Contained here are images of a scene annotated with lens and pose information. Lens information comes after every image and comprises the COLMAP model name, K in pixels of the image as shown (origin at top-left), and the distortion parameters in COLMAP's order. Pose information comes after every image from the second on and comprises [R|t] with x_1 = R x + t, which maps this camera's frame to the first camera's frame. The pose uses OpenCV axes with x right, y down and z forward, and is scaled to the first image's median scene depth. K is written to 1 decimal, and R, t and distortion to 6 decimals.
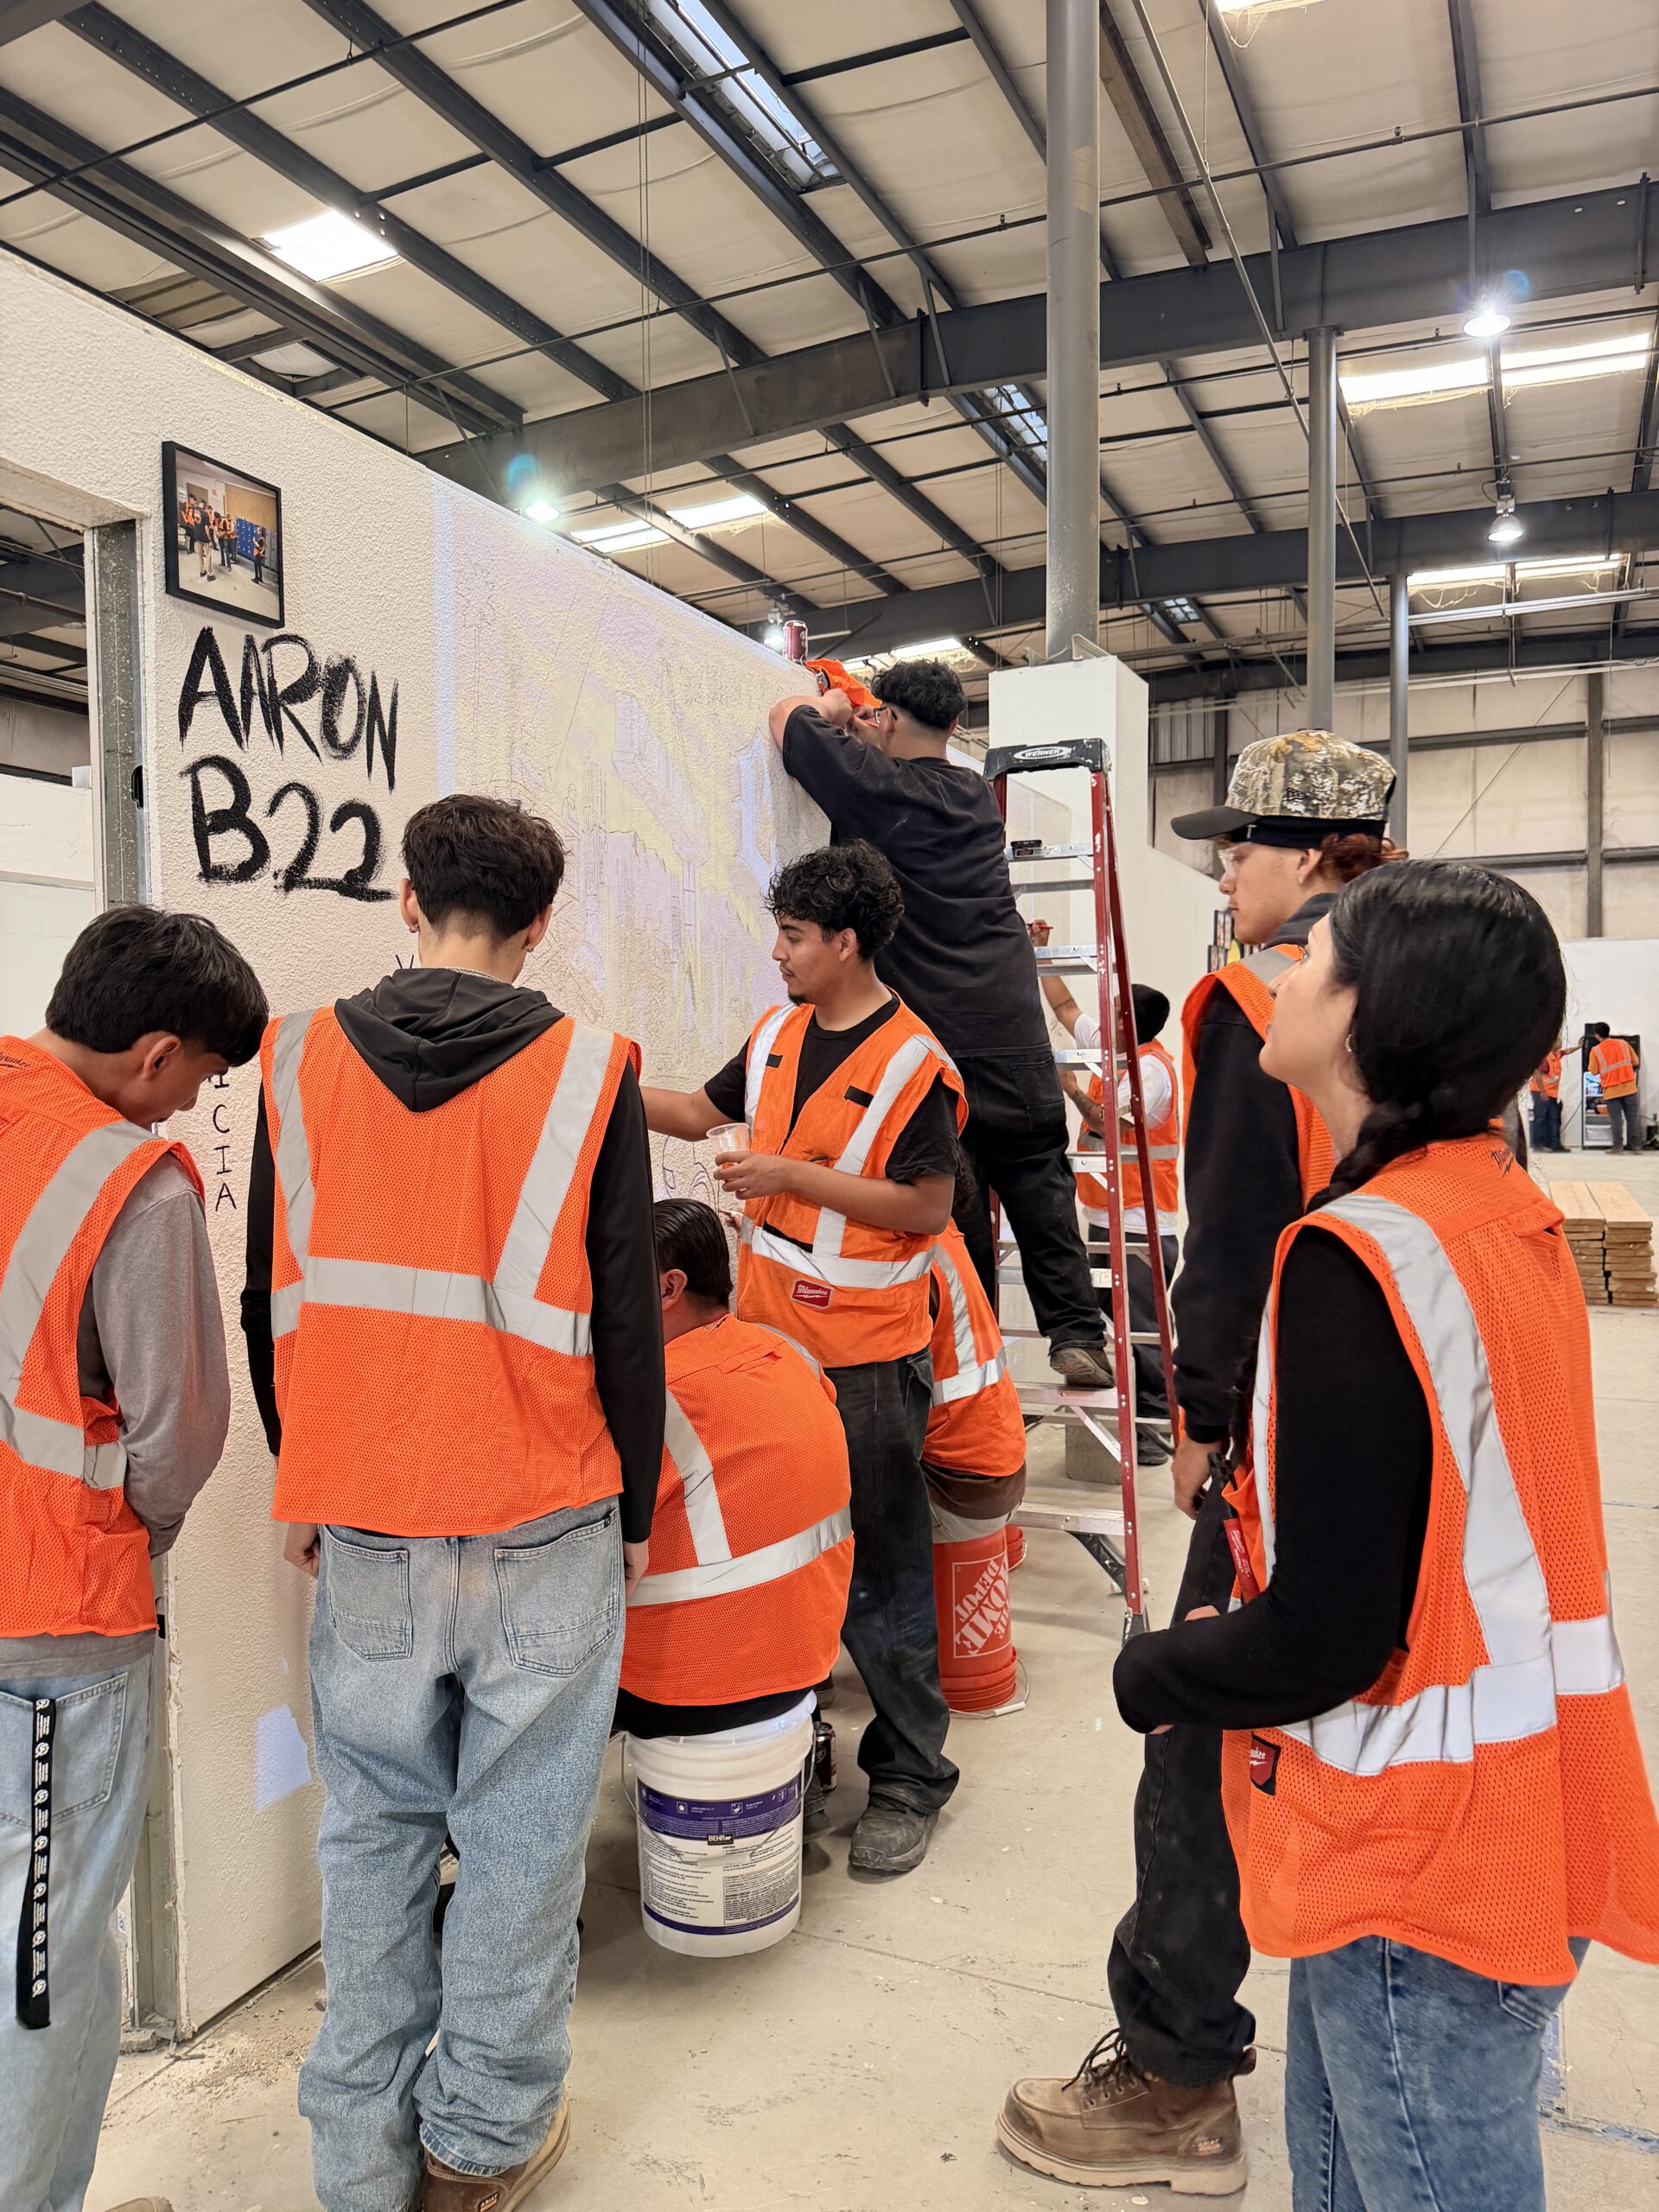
lens RADIAL K [[1555.6, 0, 821.2], [0, 1555.6, 1098.9], [0, 0, 1]] dist [0.034774, -0.041705]
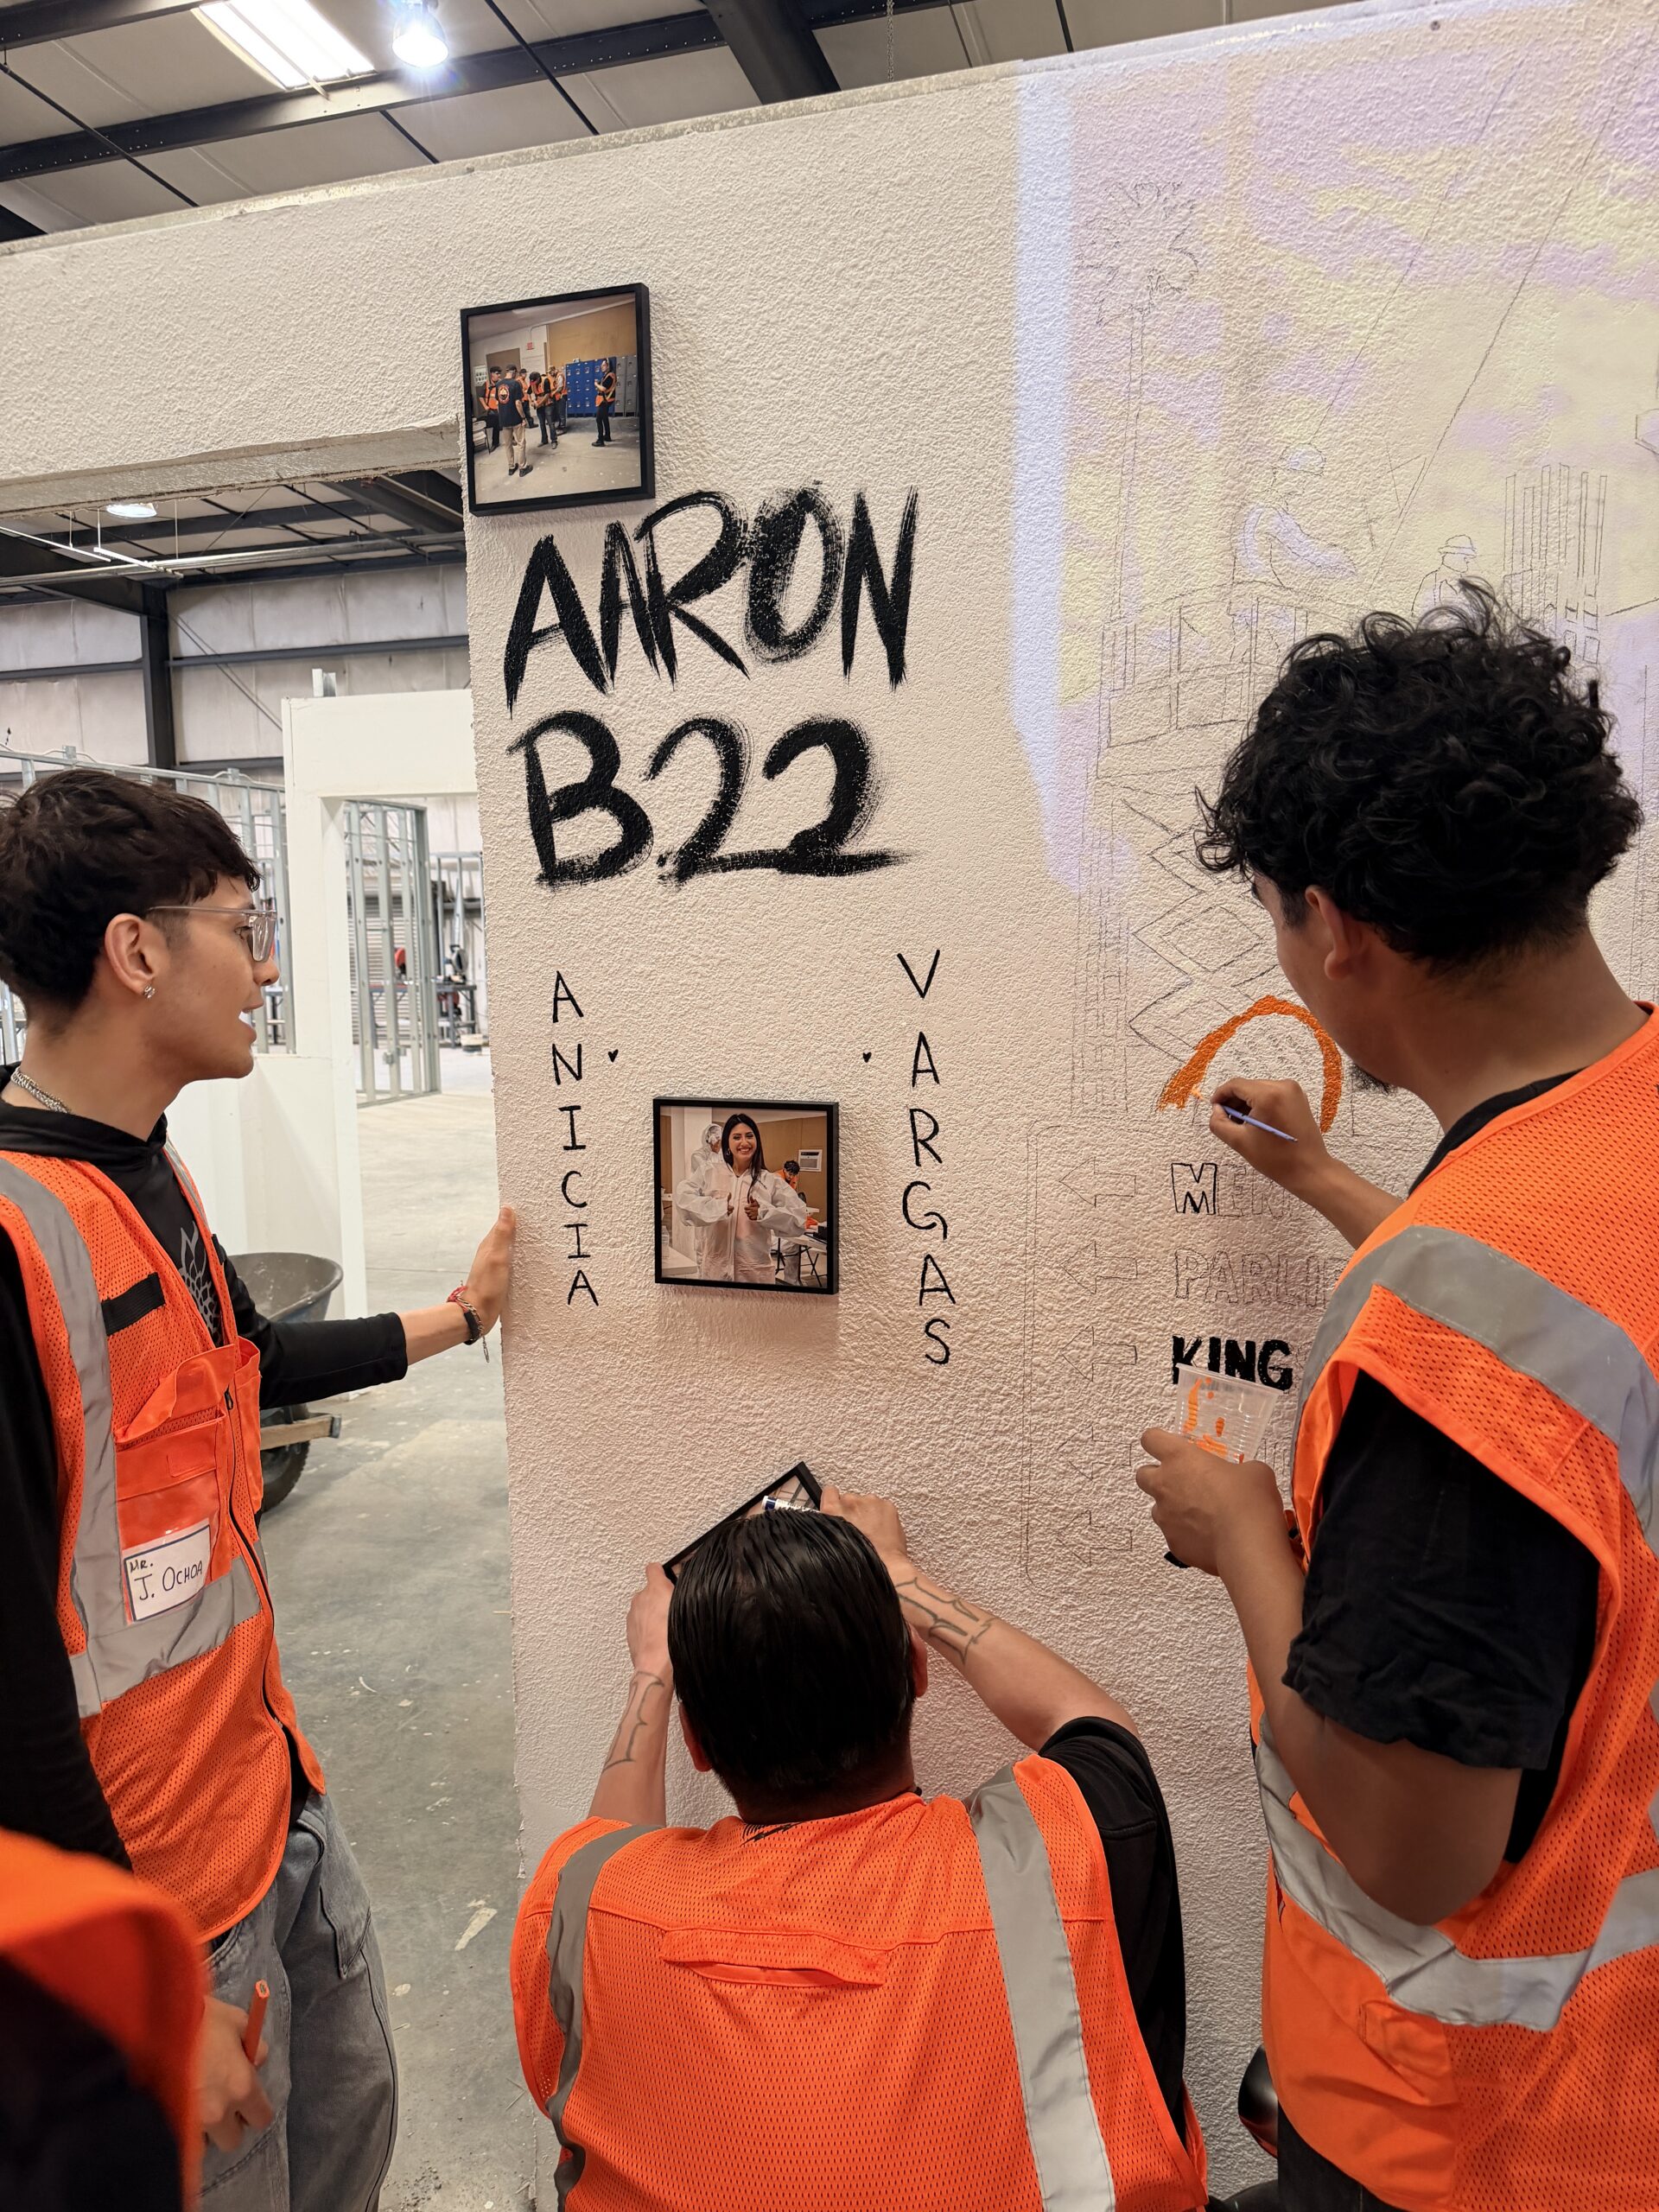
lens RADIAL K [[1555.6, 0, 834.1], [0, 1555.6, 1110.4], [0, 0, 1]] dist [0.034774, -0.041705]
pose [[0.156840, 0.116476, -0.980732, 0.350025], [-0.004667, 0.993098, 0.117198, -0.108305], [0.987613, -0.013804, 0.156301, 0.918524]]
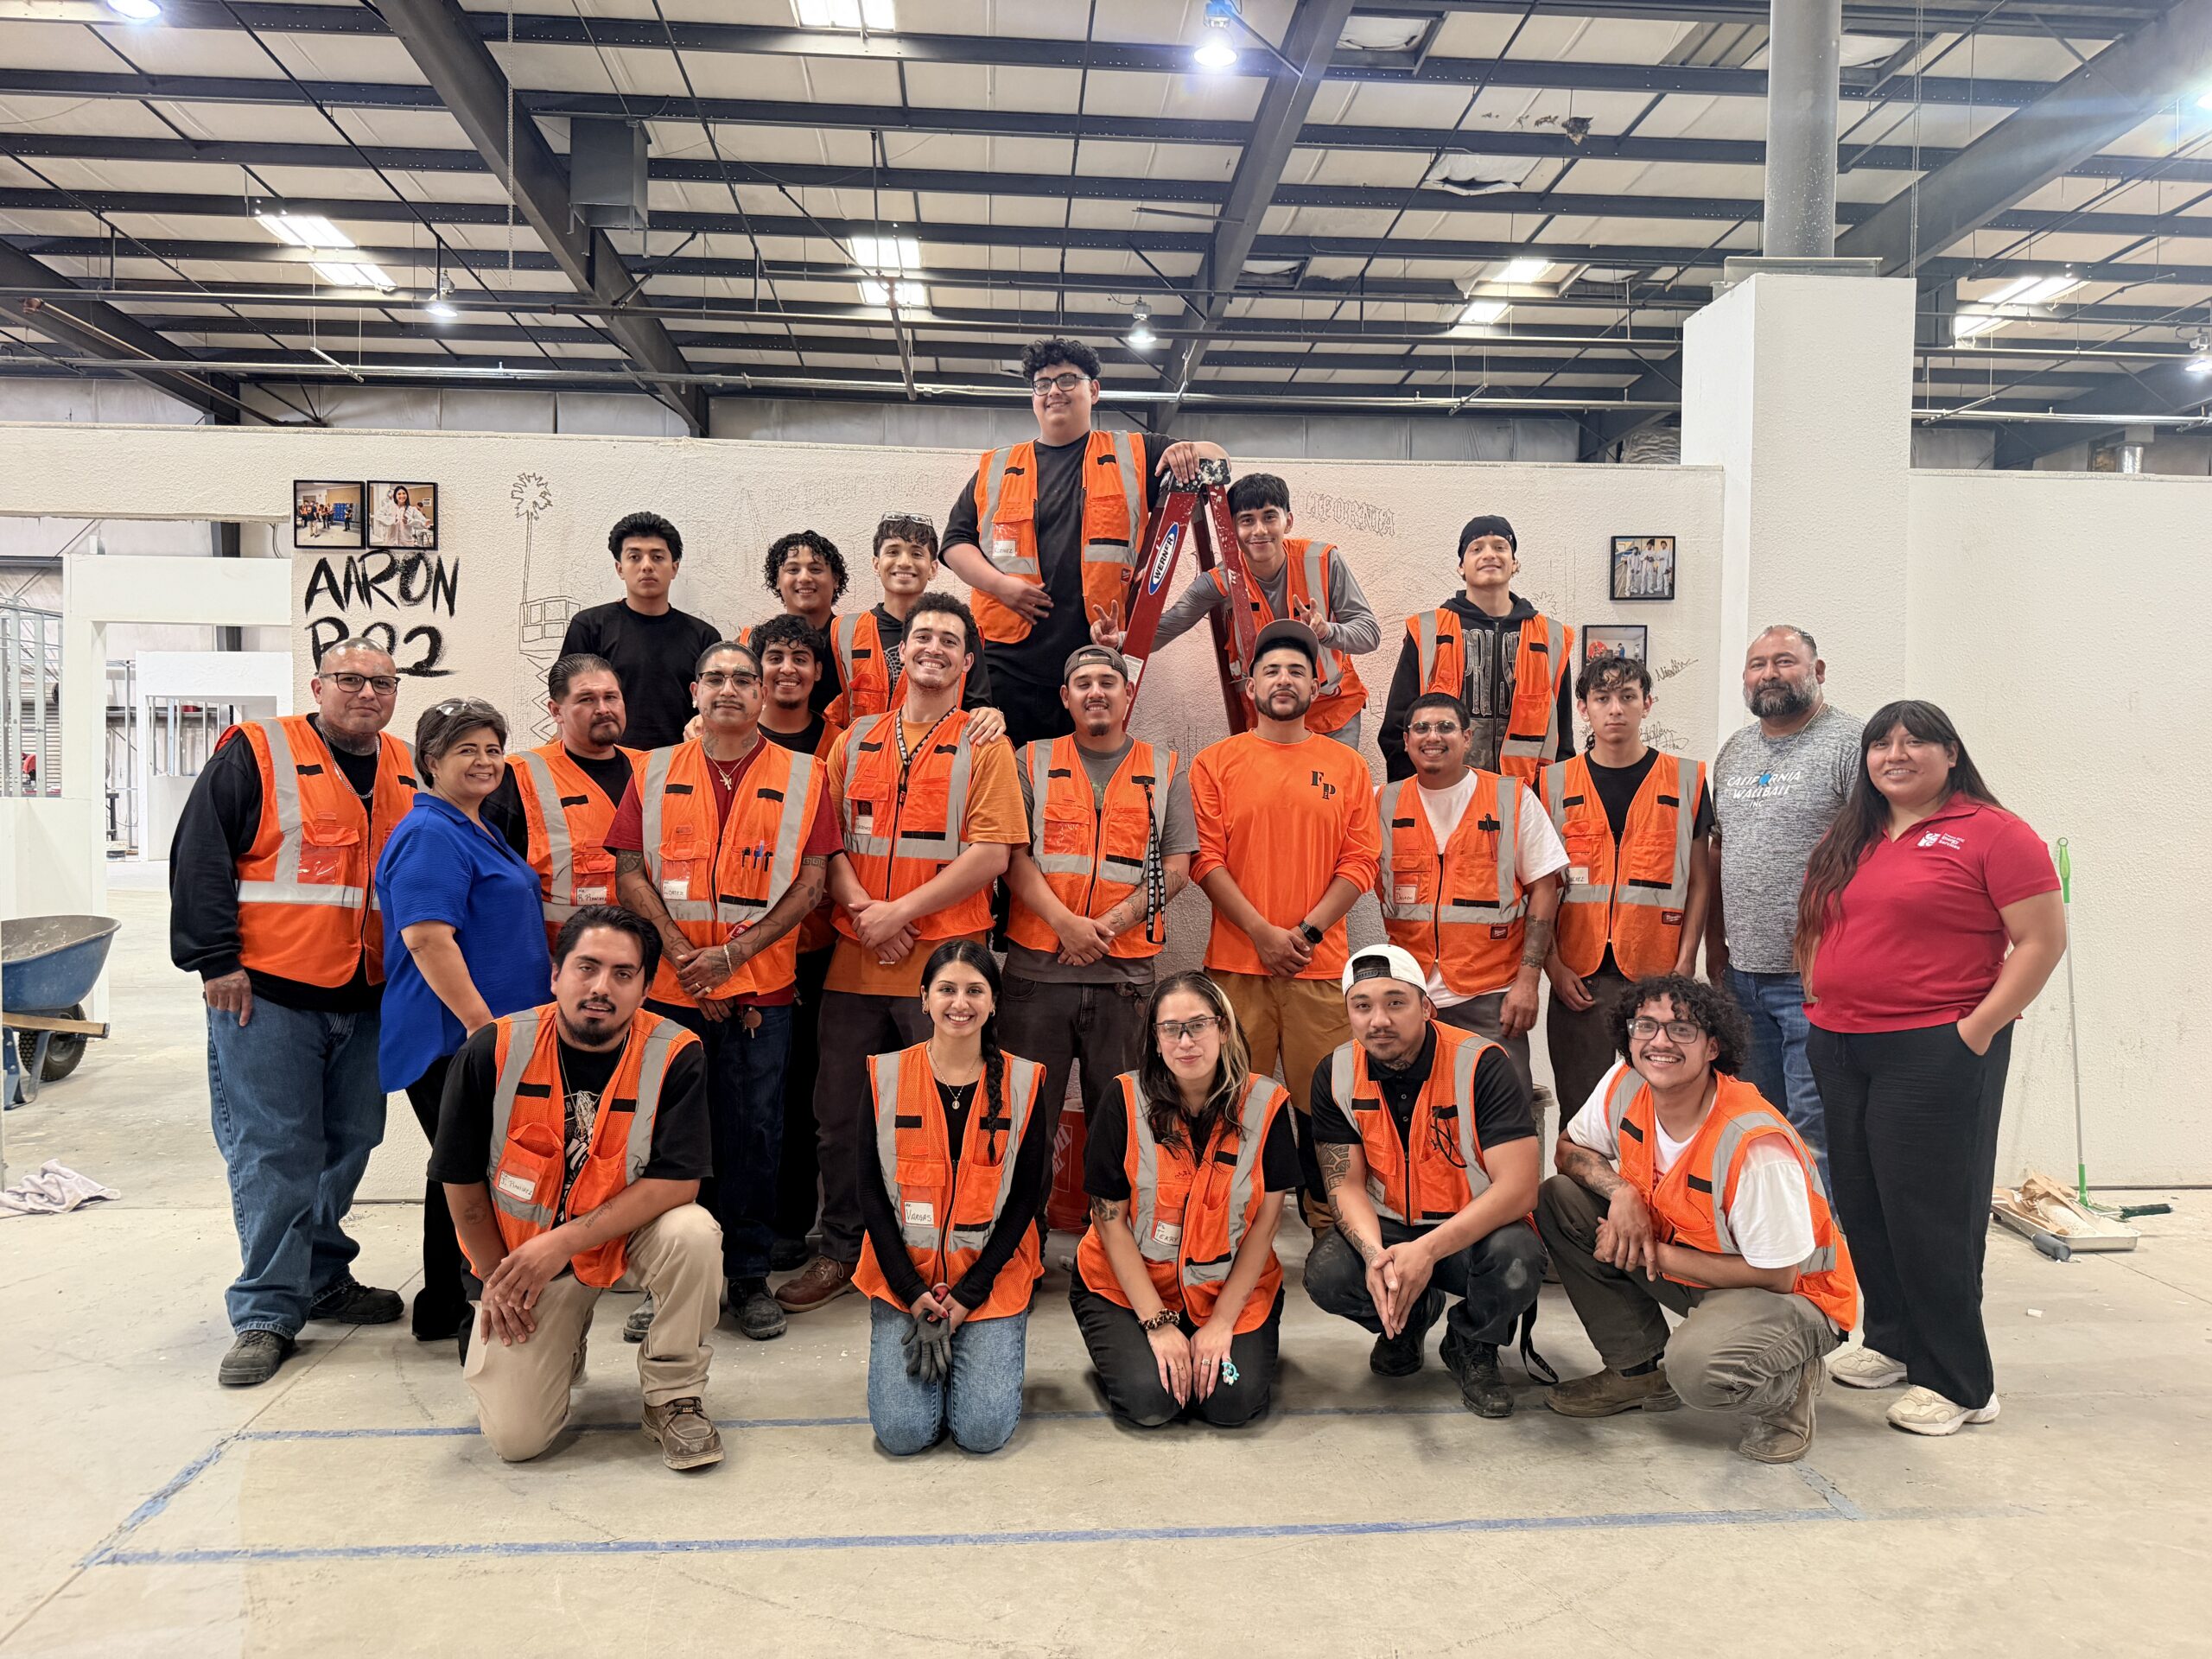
lens RADIAL K [[1555.6, 0, 1113.3], [0, 1555.6, 834.6], [0, 0, 1]] dist [0.034774, -0.041705]
pose [[0.494035, 0.046958, -0.868173, 1.842511], [-0.035276, 0.998801, 0.033949, -0.029037], [0.868726, 0.013853, 0.495100, 0.798604]]
